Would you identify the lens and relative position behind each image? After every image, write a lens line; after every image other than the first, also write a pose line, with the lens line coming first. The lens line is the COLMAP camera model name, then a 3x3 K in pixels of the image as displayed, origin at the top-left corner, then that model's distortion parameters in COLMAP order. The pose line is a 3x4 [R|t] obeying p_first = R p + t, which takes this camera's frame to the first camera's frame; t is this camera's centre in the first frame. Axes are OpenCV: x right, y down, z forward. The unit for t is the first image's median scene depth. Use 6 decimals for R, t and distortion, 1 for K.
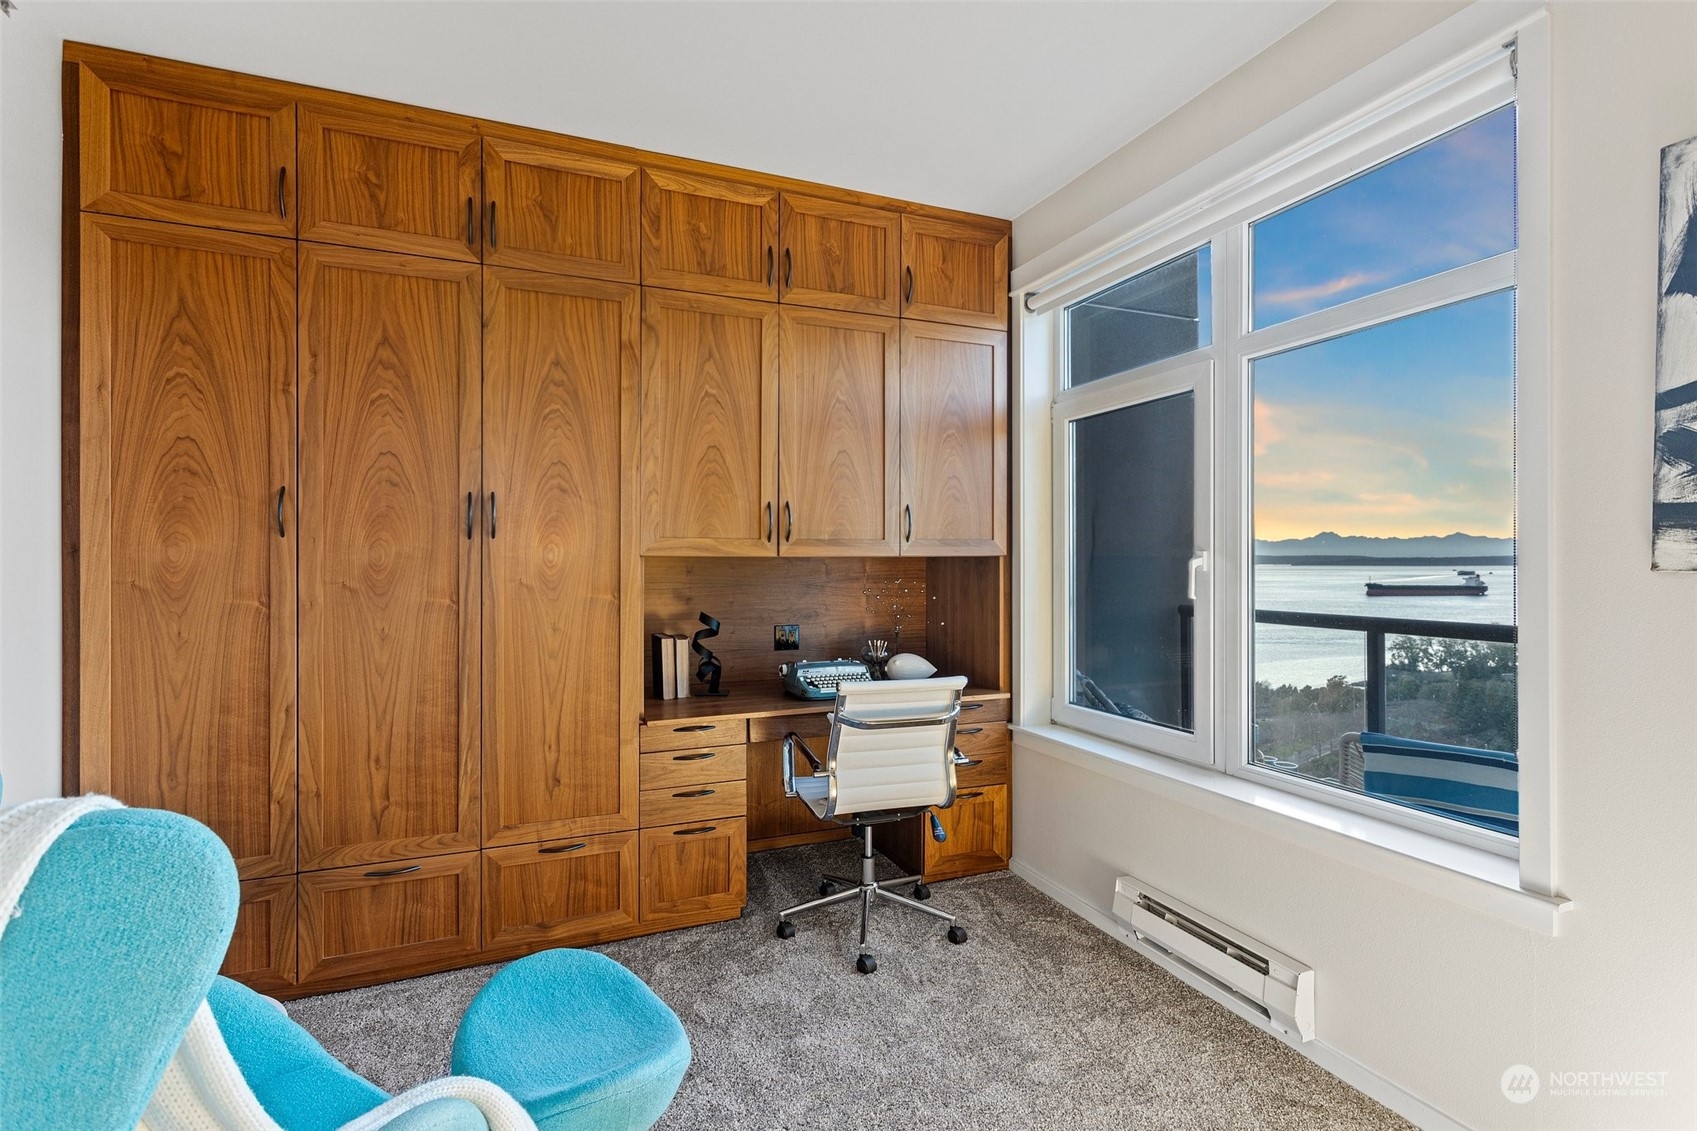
lens RADIAL K [[808.7, 0, 845.1], [0, 808.7, 565.6], [0, 0, 1]] dist [0.003471, 0.000714]
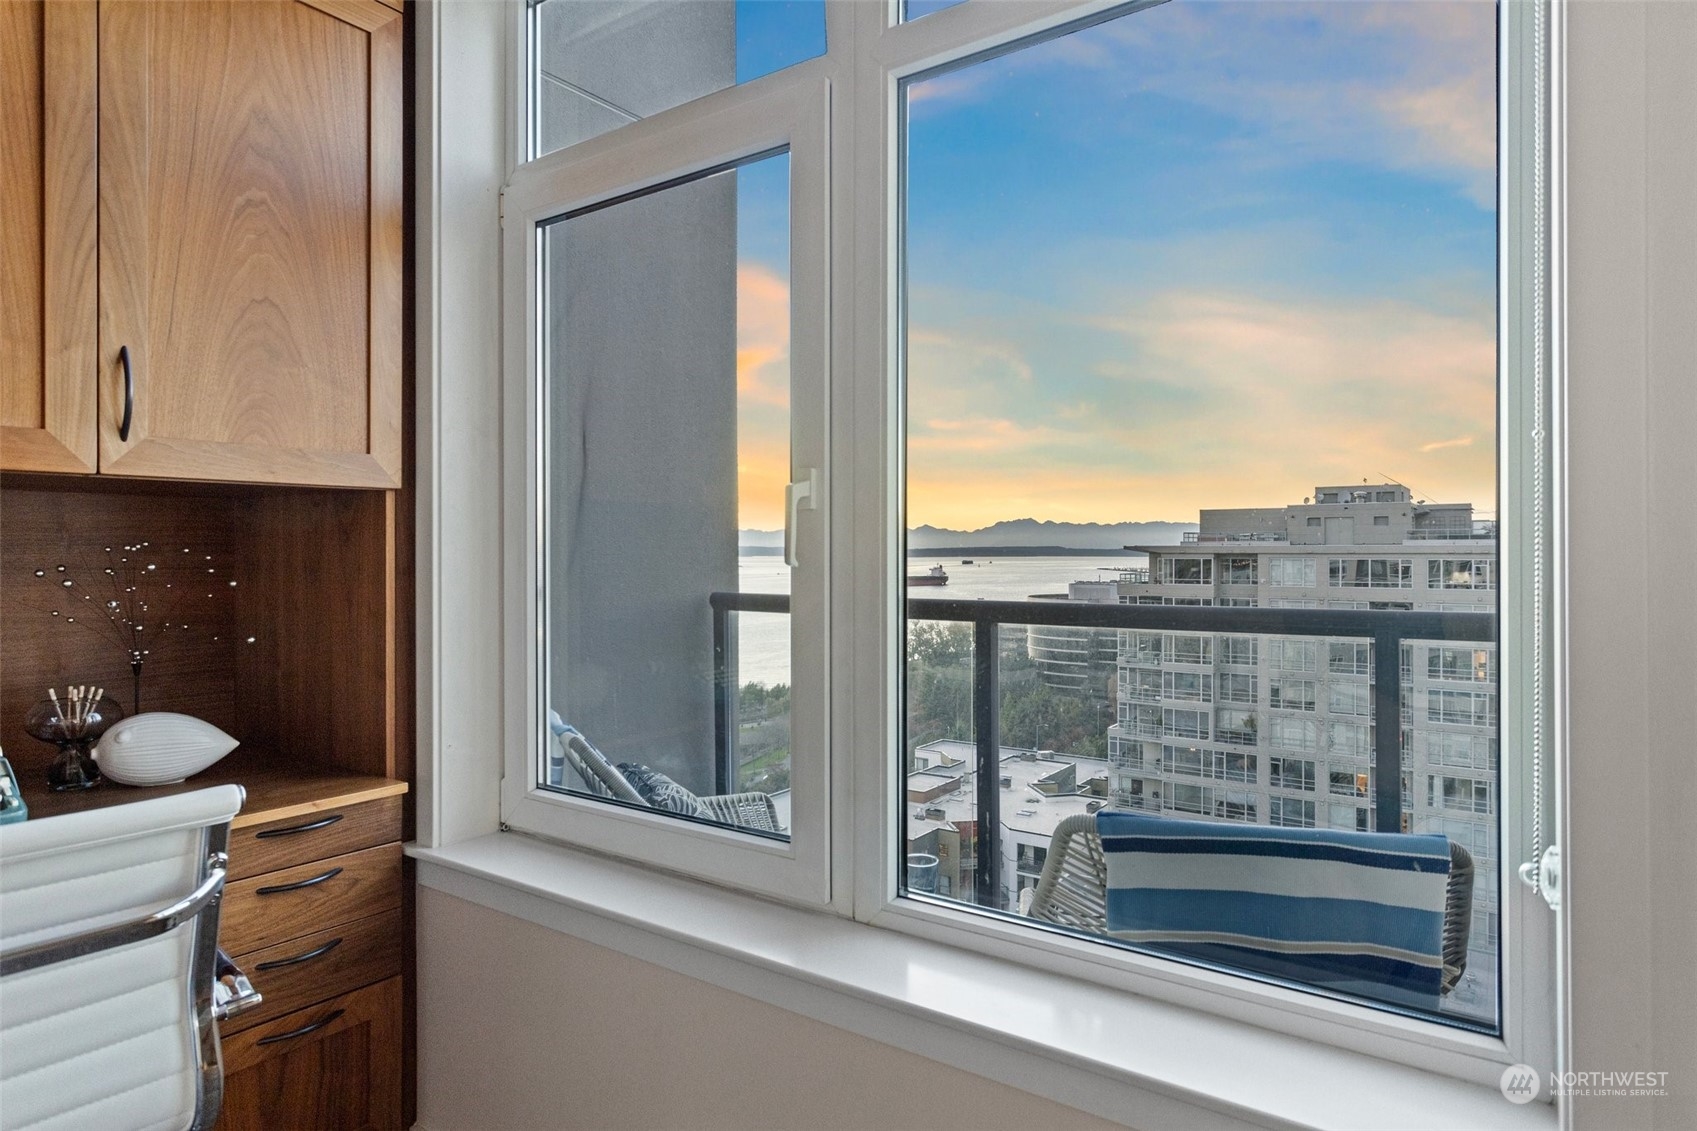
lens RADIAL K [[956.5, 0, 838.7], [0, 956.5, 544.1], [0, 0, 1]] dist [-0.003074, 0.004321]
pose [[0.842884, 0.003270, 0.538085, 0.115138], [0.004545, 0.999903, -0.013196, 0.028348], [-0.538076, 0.013568, 0.842787, 0.395412]]
